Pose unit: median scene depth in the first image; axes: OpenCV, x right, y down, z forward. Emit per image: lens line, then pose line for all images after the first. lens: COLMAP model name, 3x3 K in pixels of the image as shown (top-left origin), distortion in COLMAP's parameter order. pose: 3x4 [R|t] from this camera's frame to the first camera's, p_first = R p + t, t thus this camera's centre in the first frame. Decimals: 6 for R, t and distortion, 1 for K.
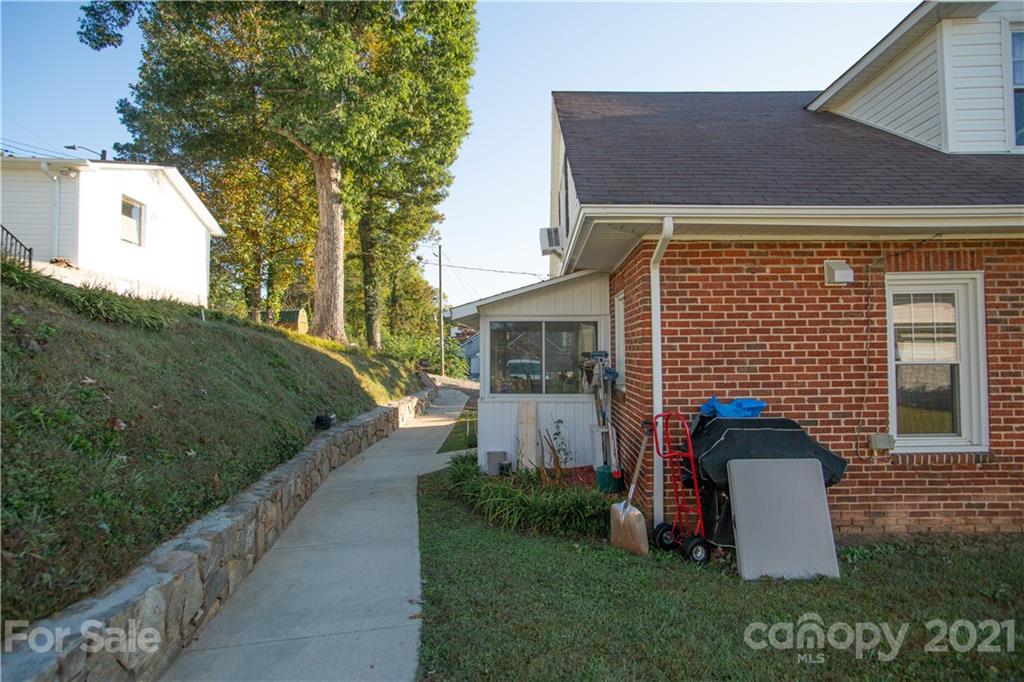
lens RADIAL K [[503.0, 0, 510.9], [0, 503.0, 334.7], [0, 0, 1]] dist [-0.062291, 0.022643]
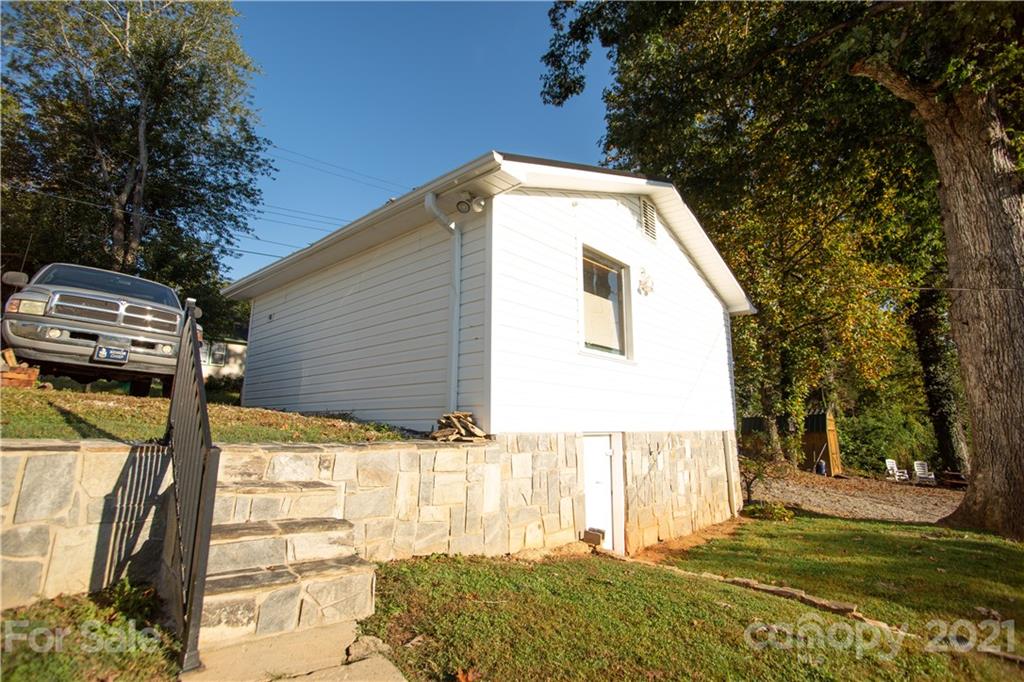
lens RADIAL K [[503.0, 0, 518.5], [0, 503.0, 336.0], [0, 0, 1]] dist [-0.062291, 0.022643]
pose [[0.659607, -0.124568, -0.741216, -0.354945], [0.010703, 0.987627, -0.156456, -0.094521], [0.751535, 0.095266, 0.652779, 0.463584]]
